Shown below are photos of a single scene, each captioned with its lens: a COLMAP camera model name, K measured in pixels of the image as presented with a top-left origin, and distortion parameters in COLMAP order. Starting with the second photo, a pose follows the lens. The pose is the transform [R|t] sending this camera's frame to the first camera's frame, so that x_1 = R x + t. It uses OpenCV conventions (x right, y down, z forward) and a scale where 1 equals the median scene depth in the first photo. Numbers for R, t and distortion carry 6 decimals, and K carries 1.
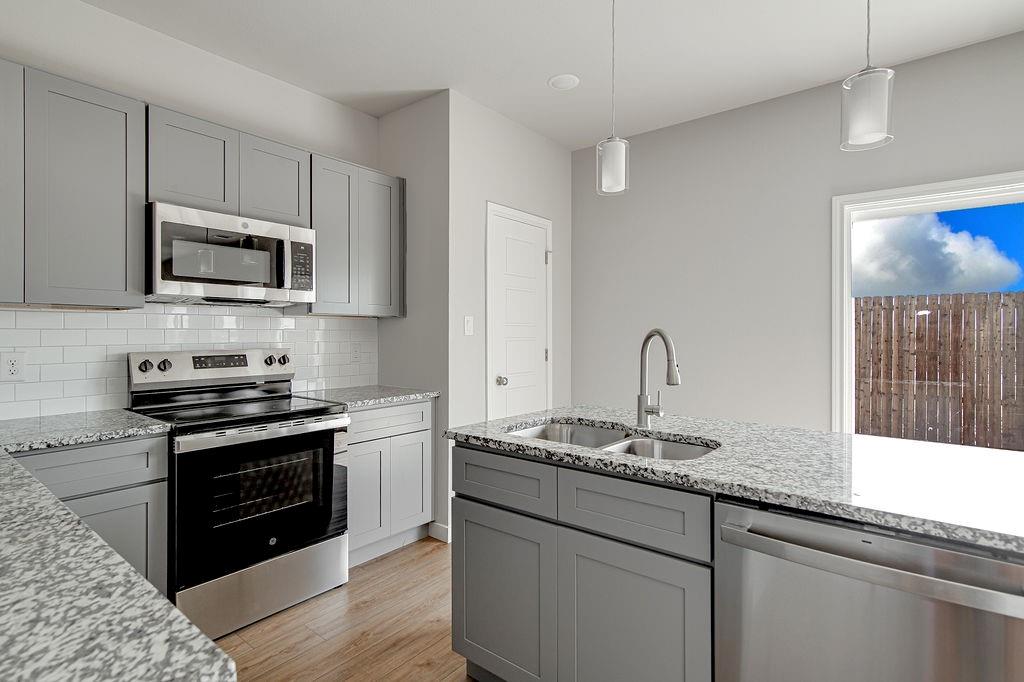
lens RADIAL K [[503.5, 0, 508.9], [0, 503.5, 333.4], [0, 0, 1]] dist [0.001668, 0.000375]
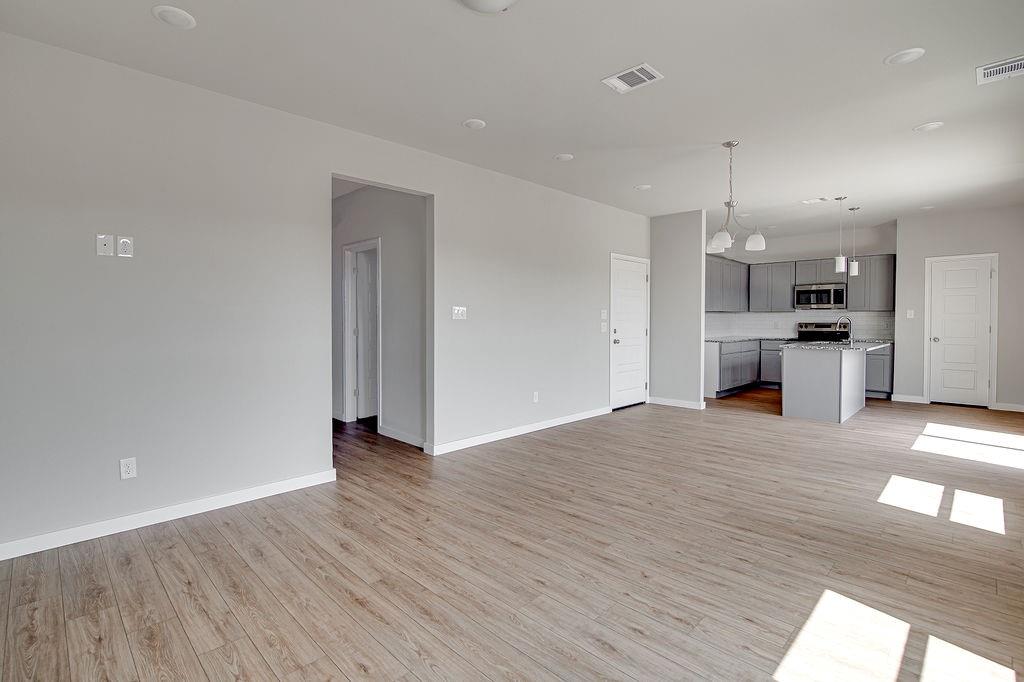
lens RADIAL K [[479.2, 0, 515.3], [0, 479.2, 330.1], [0, 0, 1]] dist [-0.001319, -0.000483]
pose [[-0.107314, 0.017396, -0.994073, 2.805569], [-0.005223, 0.999823, 0.018060, 0.034215], [0.994211, 0.007130, -0.107204, -0.715770]]
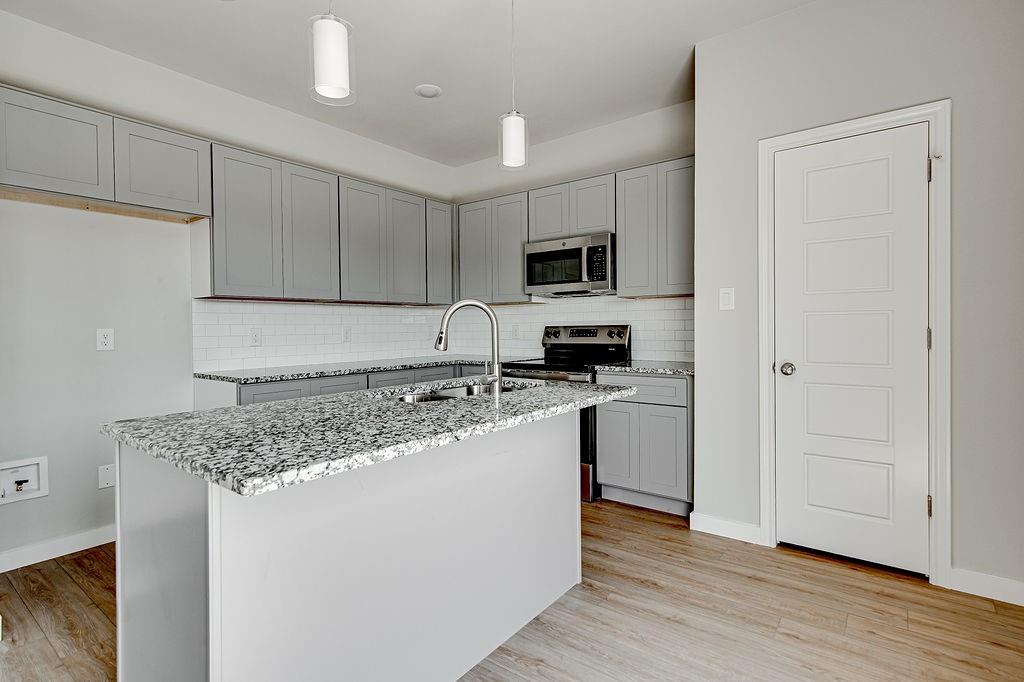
lens RADIAL K [[503.5, 0, 508.9], [0, 503.5, 333.4], [0, 0, 1]] dist [0.001668, 0.000375]
pose [[0.016505, 0.009469, -0.999819, 0.931420], [0.006723, 0.999932, 0.009581, 0.039601], [0.999841, -0.006880, 0.016440, 0.729119]]
